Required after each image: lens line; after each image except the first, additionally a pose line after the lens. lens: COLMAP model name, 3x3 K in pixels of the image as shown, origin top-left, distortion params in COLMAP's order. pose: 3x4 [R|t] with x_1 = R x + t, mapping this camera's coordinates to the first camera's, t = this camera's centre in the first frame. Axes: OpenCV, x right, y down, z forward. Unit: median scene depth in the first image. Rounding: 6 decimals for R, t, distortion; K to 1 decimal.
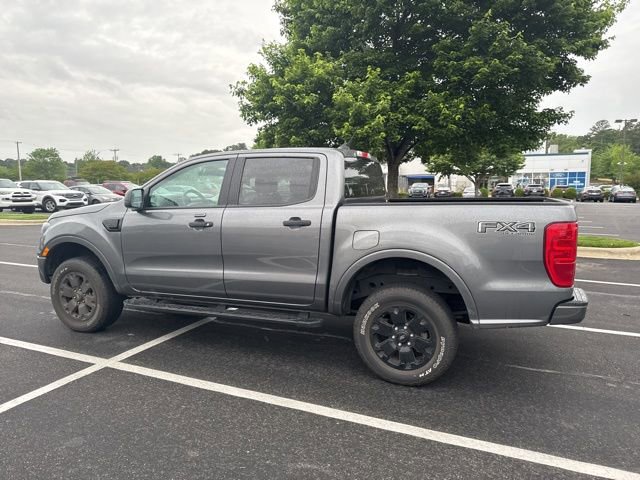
lens RADIAL K [[447.9, 0, 320.0], [0, 447.9, 240.0], [0, 0, 1]] dist [0.052991, -0.071609]
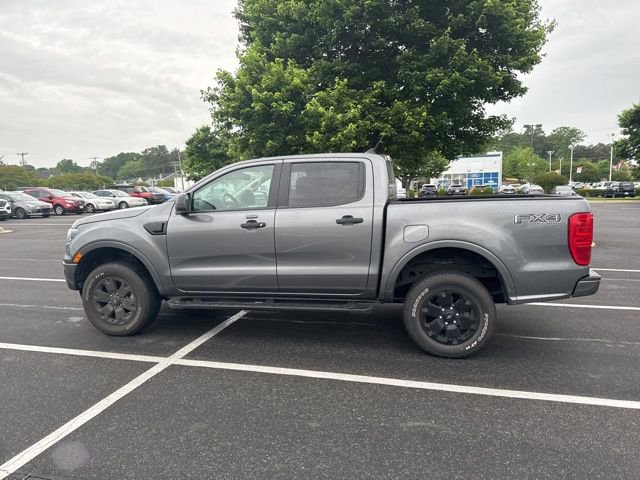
lens RADIAL K [[448.3, 0, 319.6], [0, 448.3, 236.0], [0, 0, 1]] dist [0.055601, -0.068863]
pose [[0.986789, -0.032634, 0.158691, -0.299521], [0.035000, 0.999314, -0.012137, 0.010456], [-0.158186, 0.017531, 0.987254, -0.089635]]
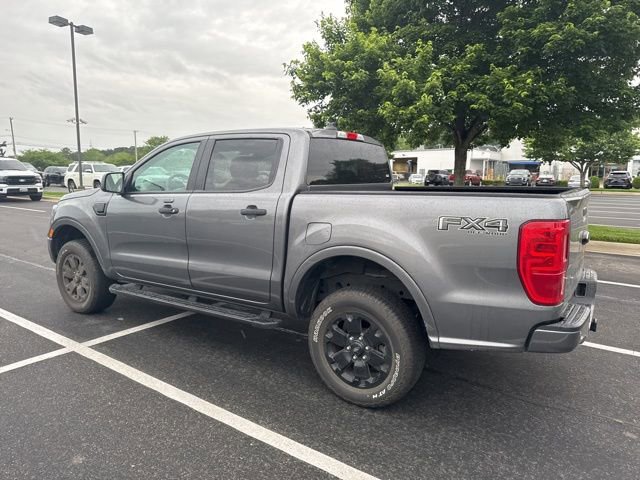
lens RADIAL K [[448.3, 0, 319.6], [0, 448.3, 236.0], [0, 0, 1]] dist [0.055601, -0.068863]
pose [[0.978070, 0.036219, -0.205102, 0.260570], [-0.032029, 0.999206, 0.023715, -0.015086], [0.205798, -0.016625, 0.978453, 0.141807]]
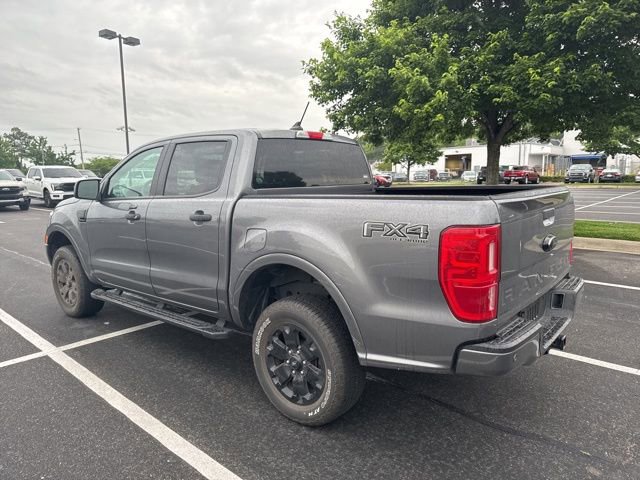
lens RADIAL K [[449.6, 0, 320.0], [0, 449.6, 240.0], [0, 0, 1]] dist [0.046318, -0.058486]
pose [[0.947843, 0.031816, -0.317147, 0.438929], [-0.021979, 0.999161, 0.034549, -0.029591], [0.317980, -0.025776, 0.947747, 0.237667]]
